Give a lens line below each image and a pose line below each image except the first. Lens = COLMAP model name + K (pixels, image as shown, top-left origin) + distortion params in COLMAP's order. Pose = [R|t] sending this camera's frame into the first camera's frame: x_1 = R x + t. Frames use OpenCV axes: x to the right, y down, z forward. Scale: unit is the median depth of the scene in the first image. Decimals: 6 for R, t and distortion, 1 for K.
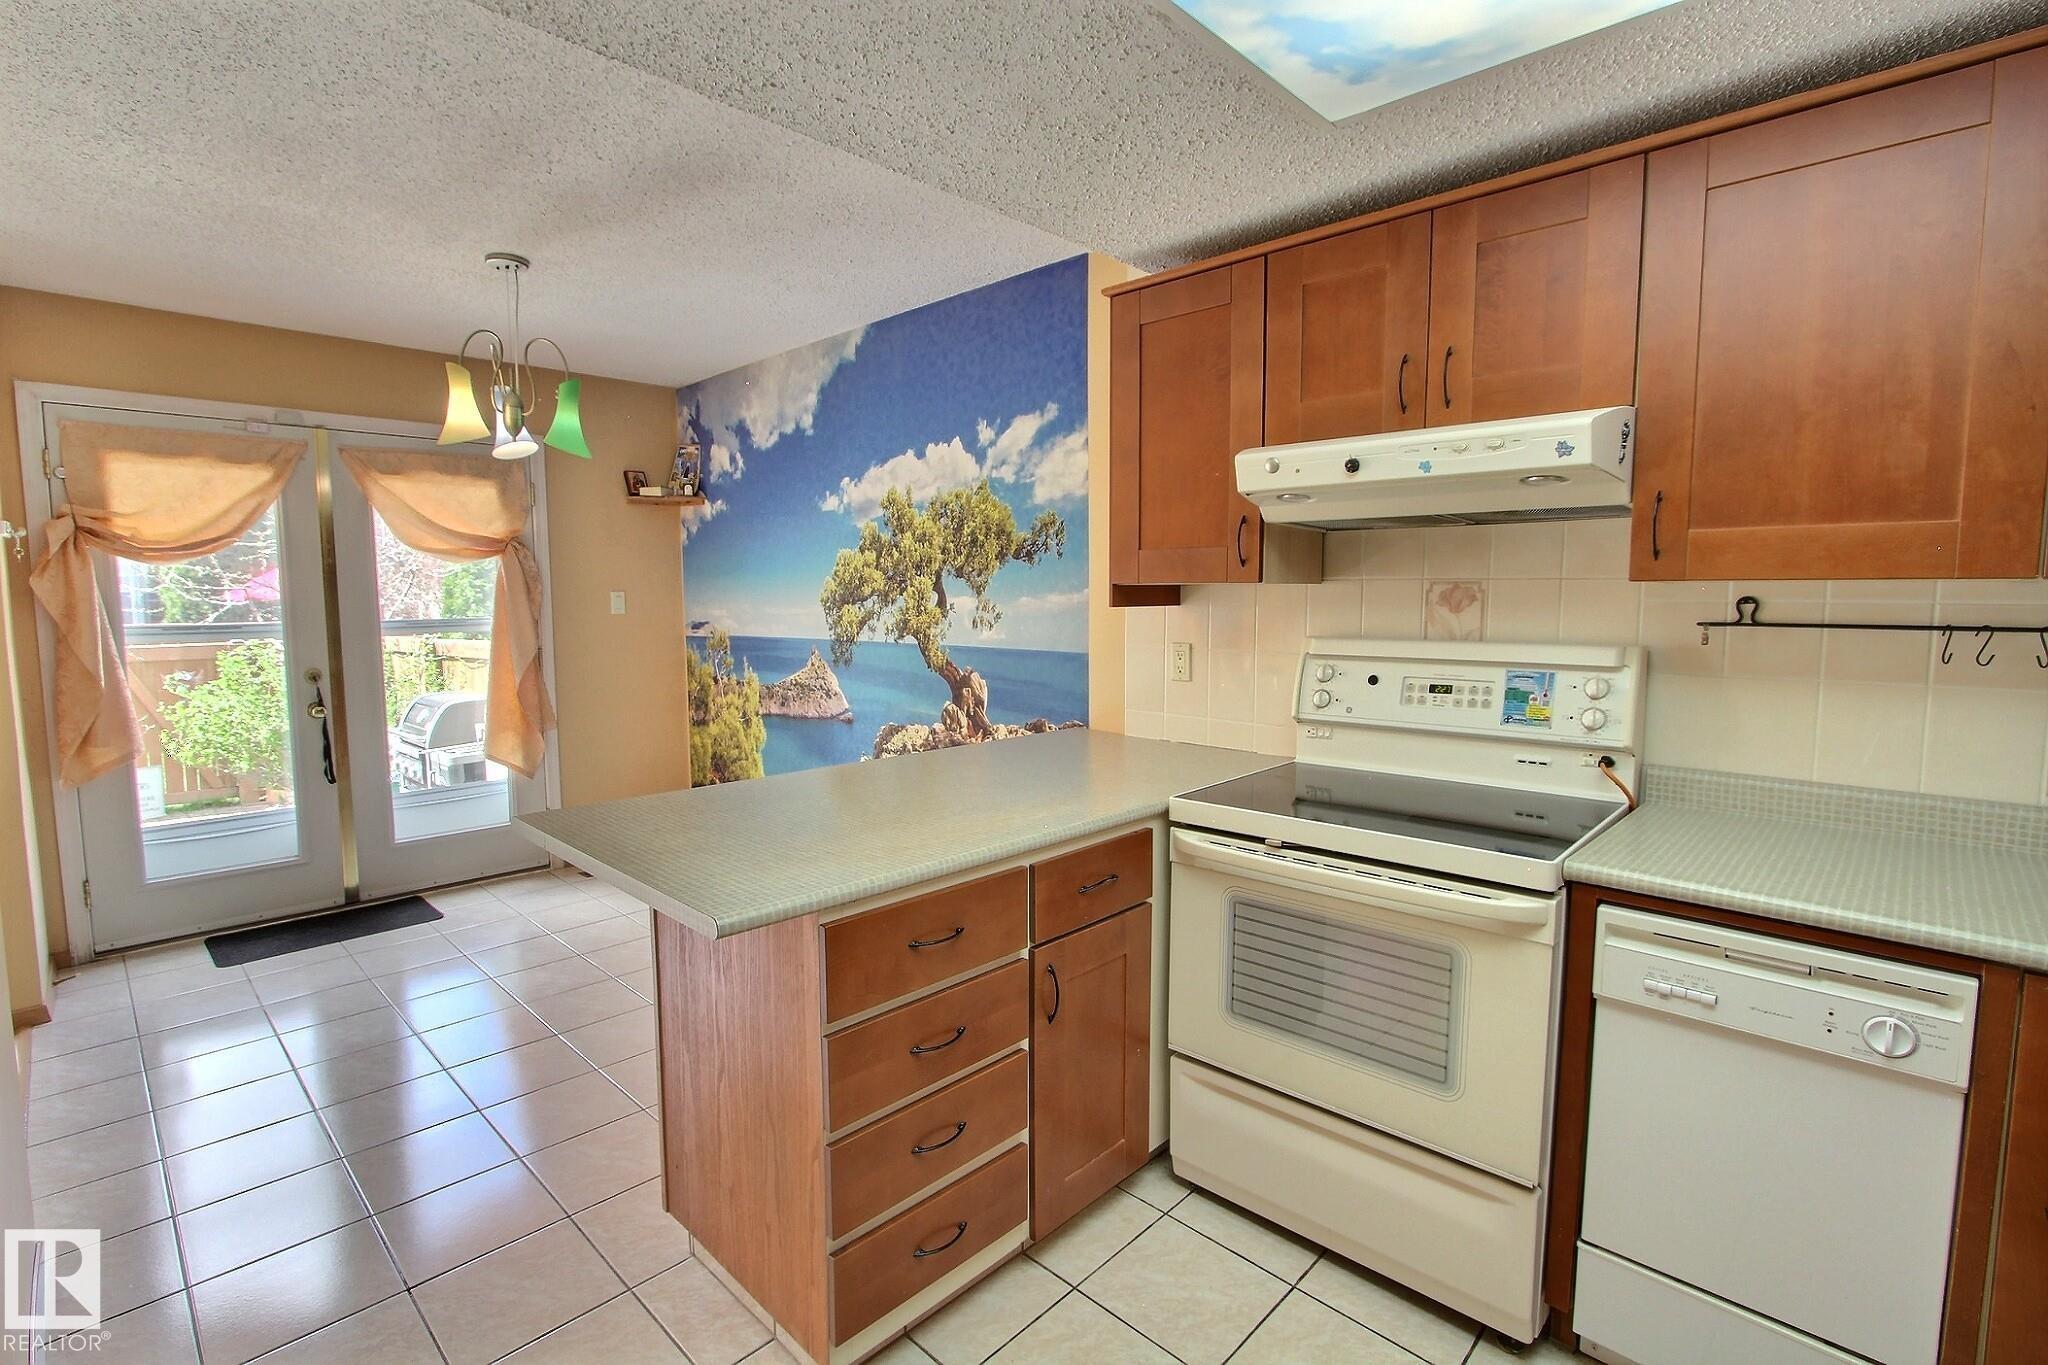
lens RADIAL K [[935.5, 0, 1015.7], [0, 935.5, 678.7], [0, 0, 1]] dist [-0.023448, -0.000403]
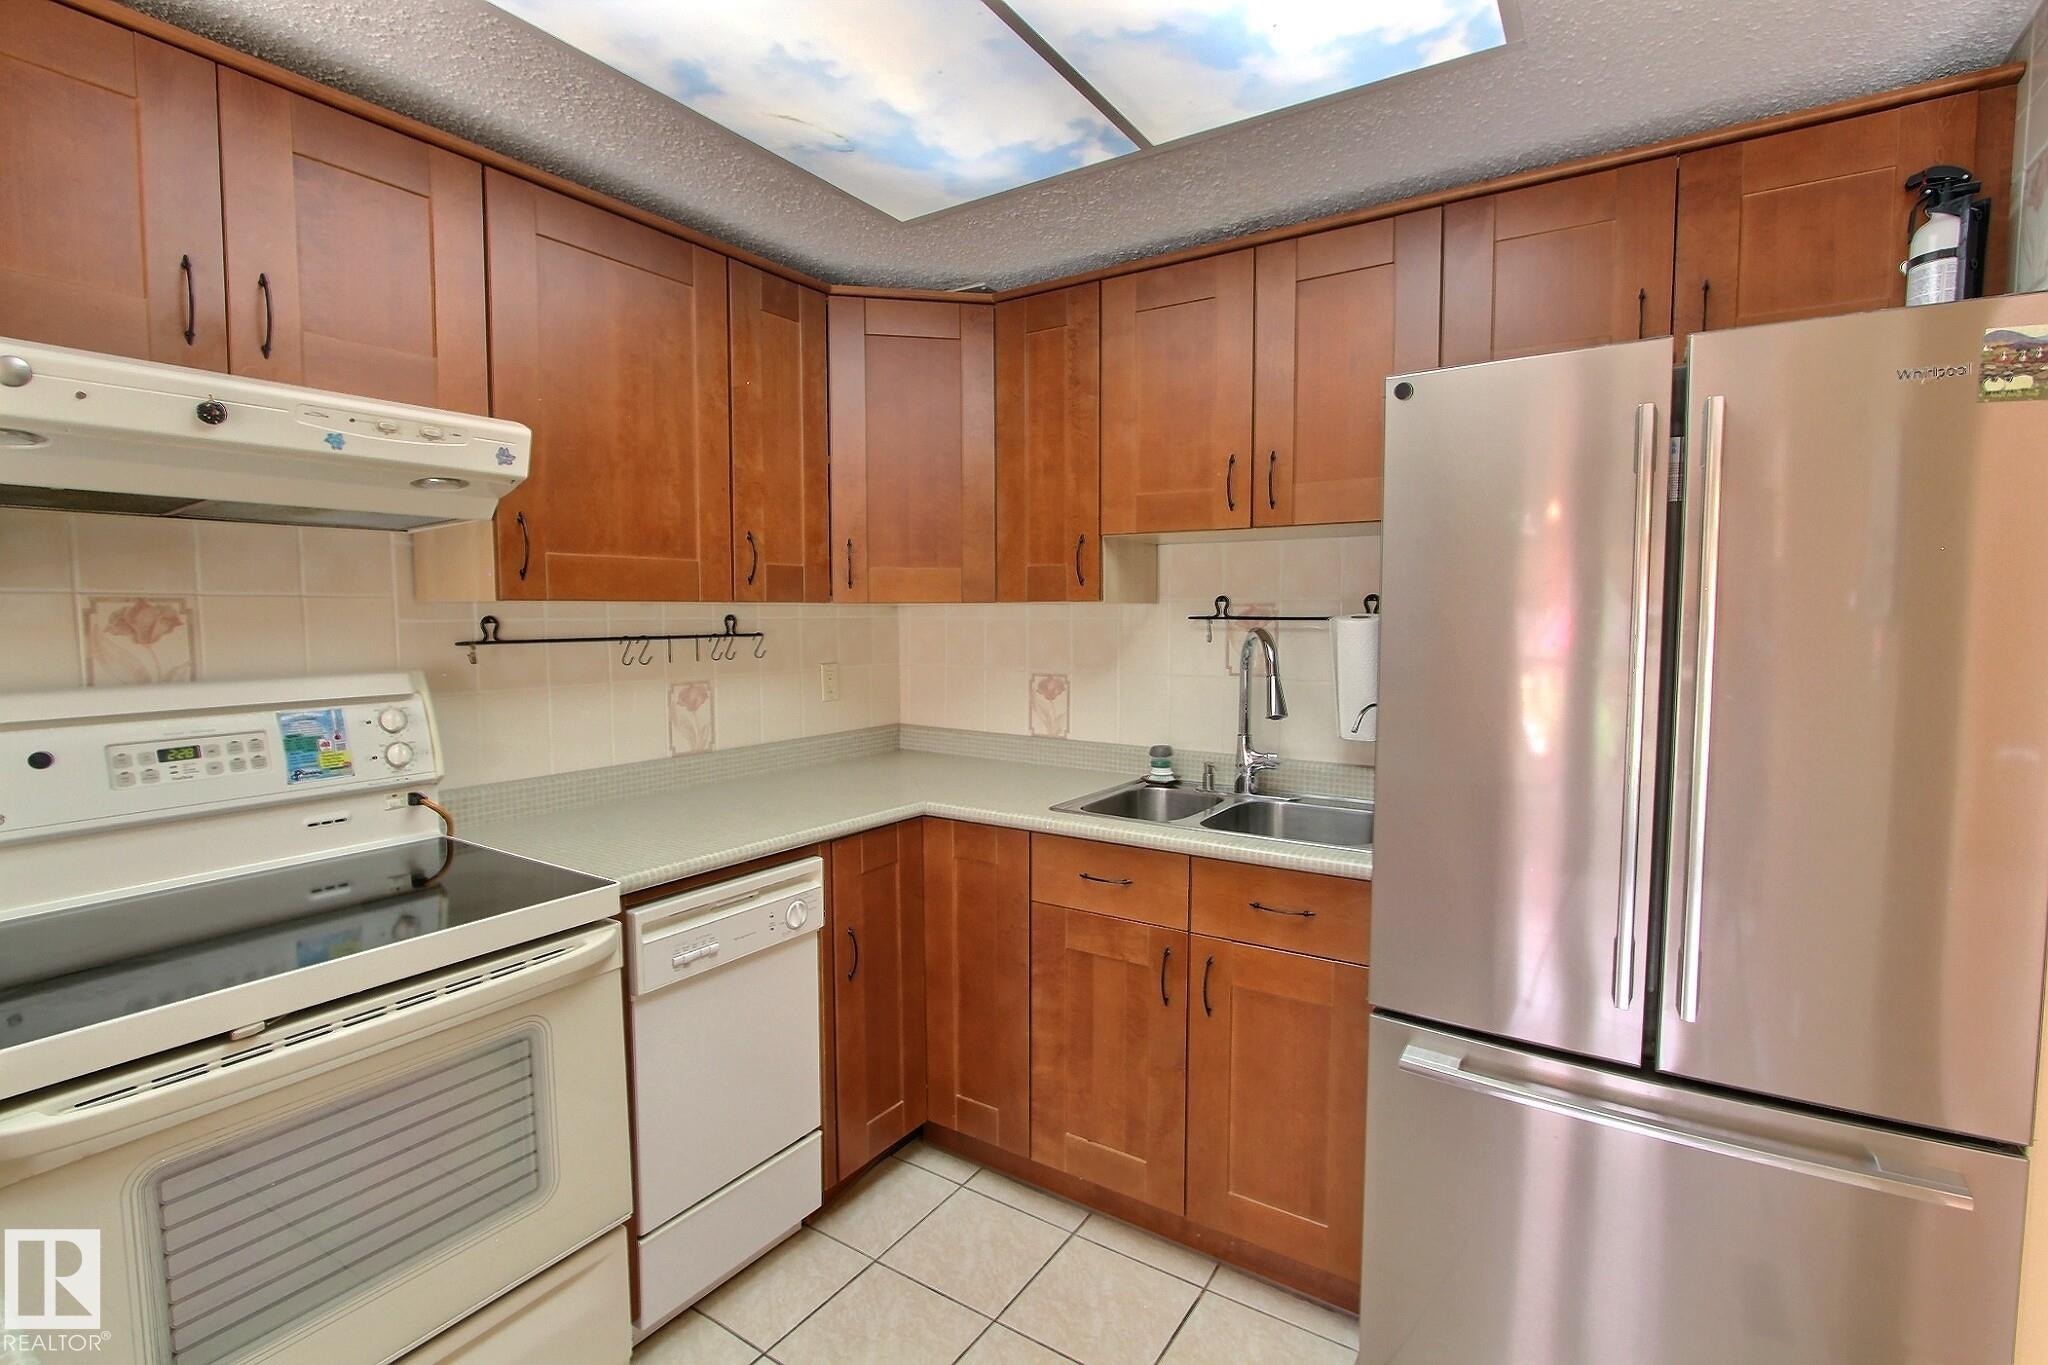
lens RADIAL K [[935.5, 0, 1015.7], [0, 935.5, 683.6], [0, 0, 1]] dist [-0.023448, -0.000403]
pose [[-0.185008, -0.070214, 0.980226, -0.354591], [0.092925, 0.991725, 0.088576, -0.048089], [-0.978334, 0.107475, -0.176952, 0.573368]]
